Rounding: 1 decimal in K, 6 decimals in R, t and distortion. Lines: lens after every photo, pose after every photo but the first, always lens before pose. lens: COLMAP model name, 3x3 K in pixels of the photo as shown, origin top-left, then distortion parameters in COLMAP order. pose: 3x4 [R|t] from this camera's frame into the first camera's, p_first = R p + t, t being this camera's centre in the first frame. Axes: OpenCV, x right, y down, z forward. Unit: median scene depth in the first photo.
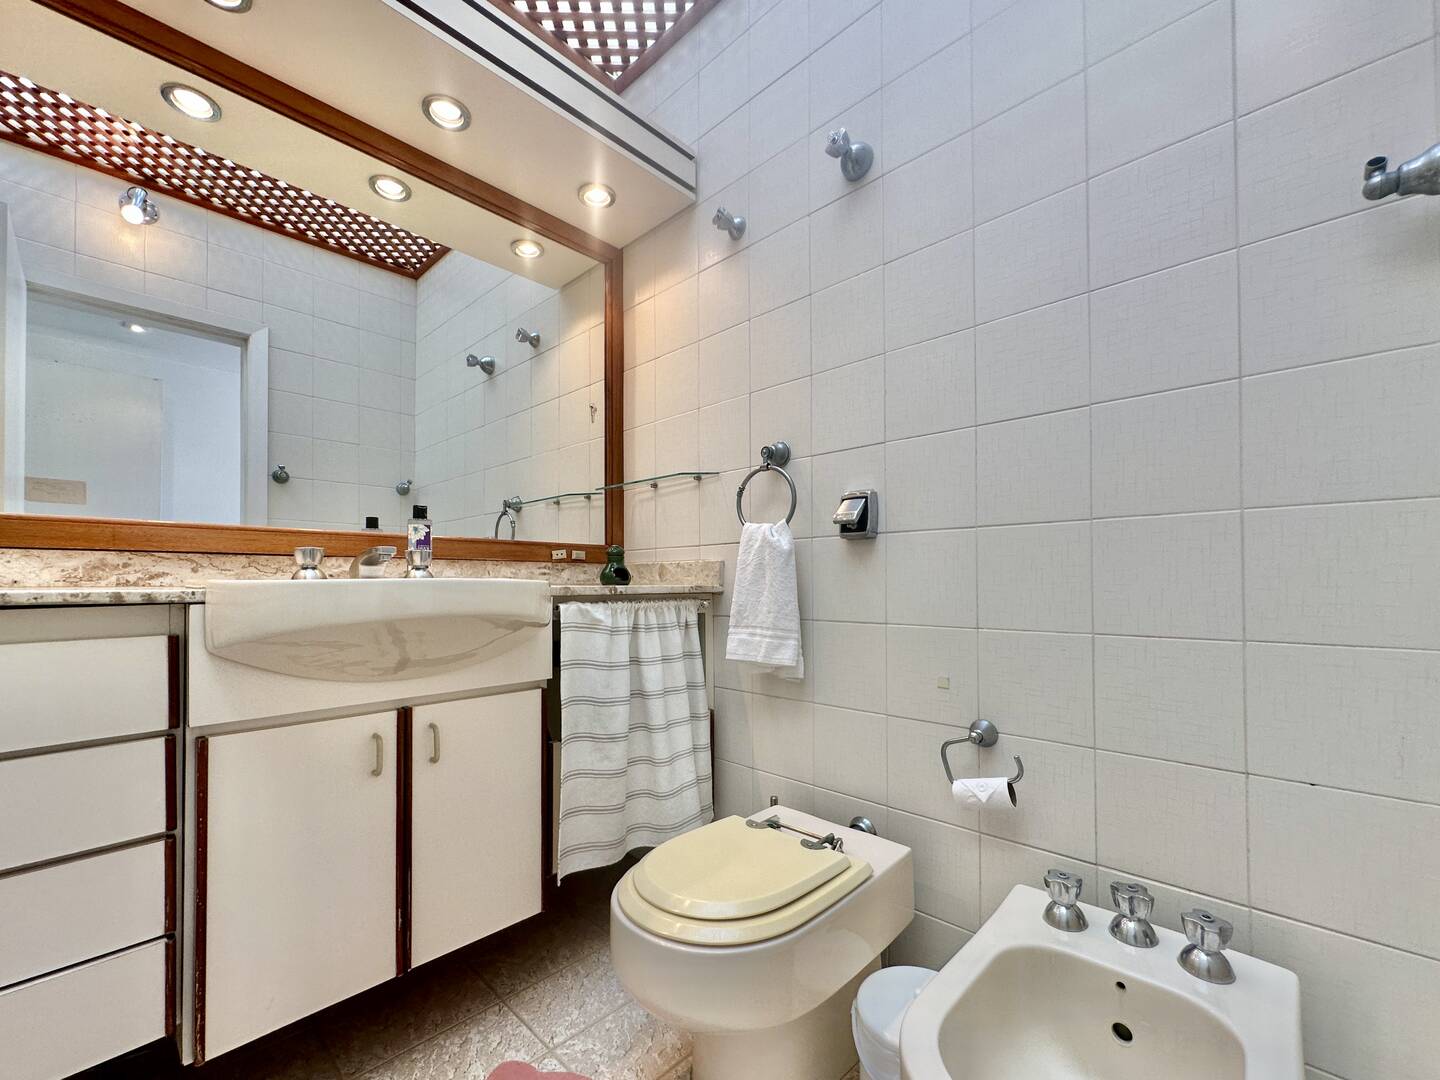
lens RADIAL K [[583.6, 0, 705.4], [0, 583.6, 584.5], [0, 0, 1]] dist [-0.011830, 0.001299]
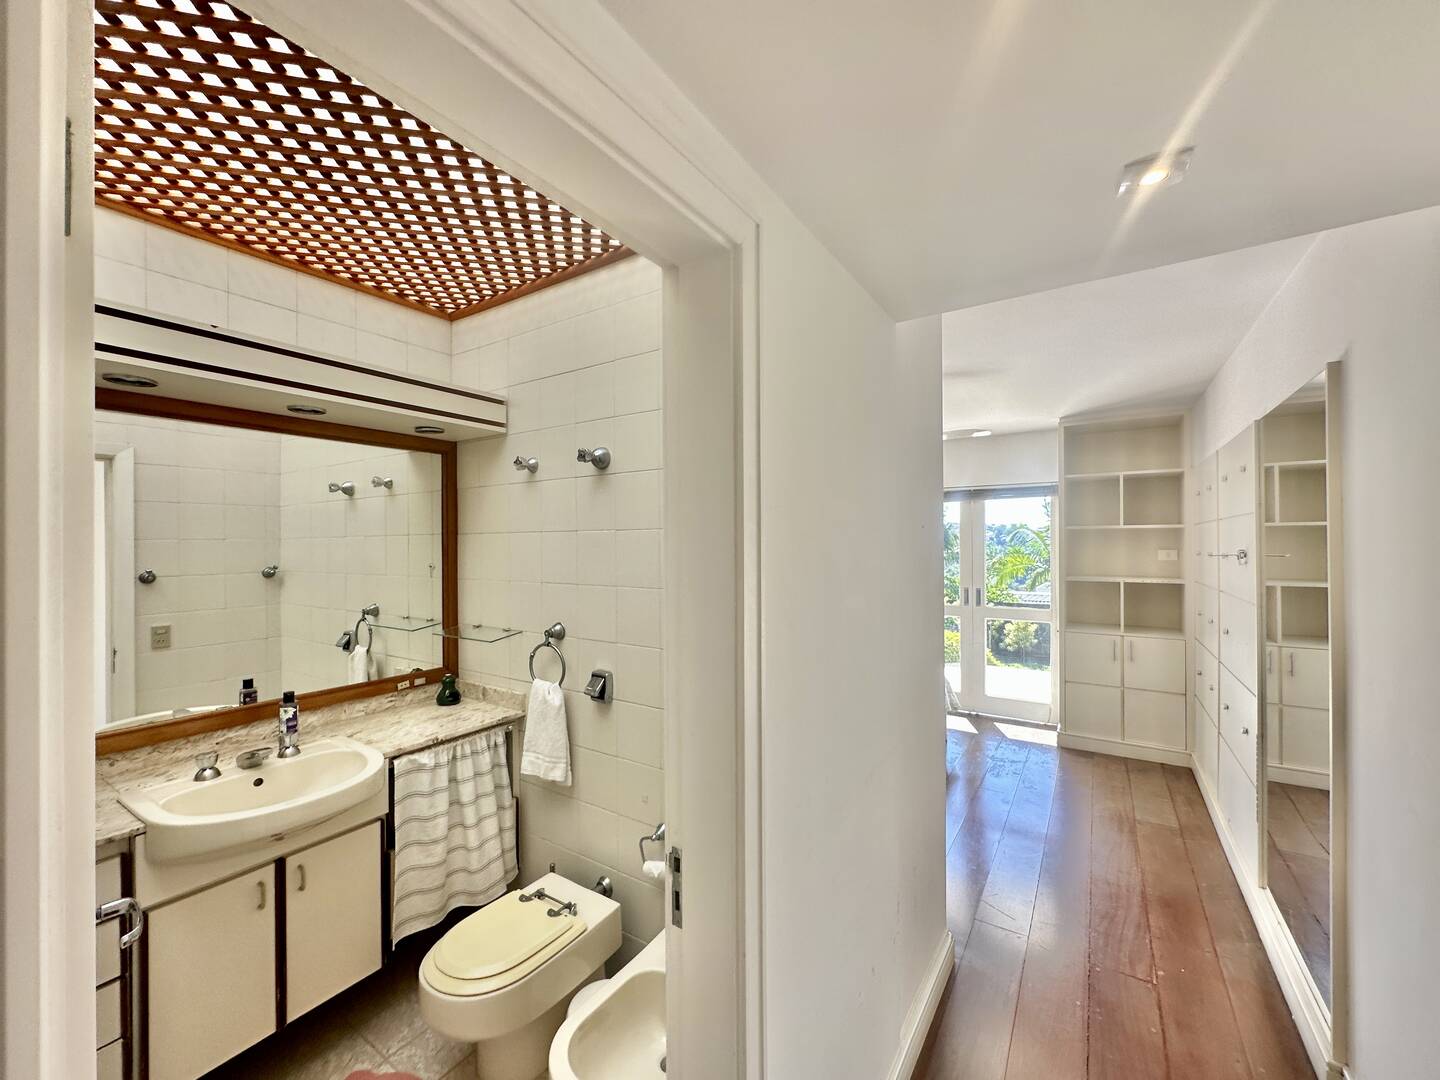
lens RADIAL K [[583.6, 0, 719.2], [0, 583.6, 534.7], [0, 0, 1]] dist [-0.011830, 0.001299]
pose [[0.982012, 0.000359, 0.188818, 0.264277], [-0.002440, 0.999939, 0.010791, -0.517973], [-0.188802, -0.011058, 0.981953, -0.561377]]
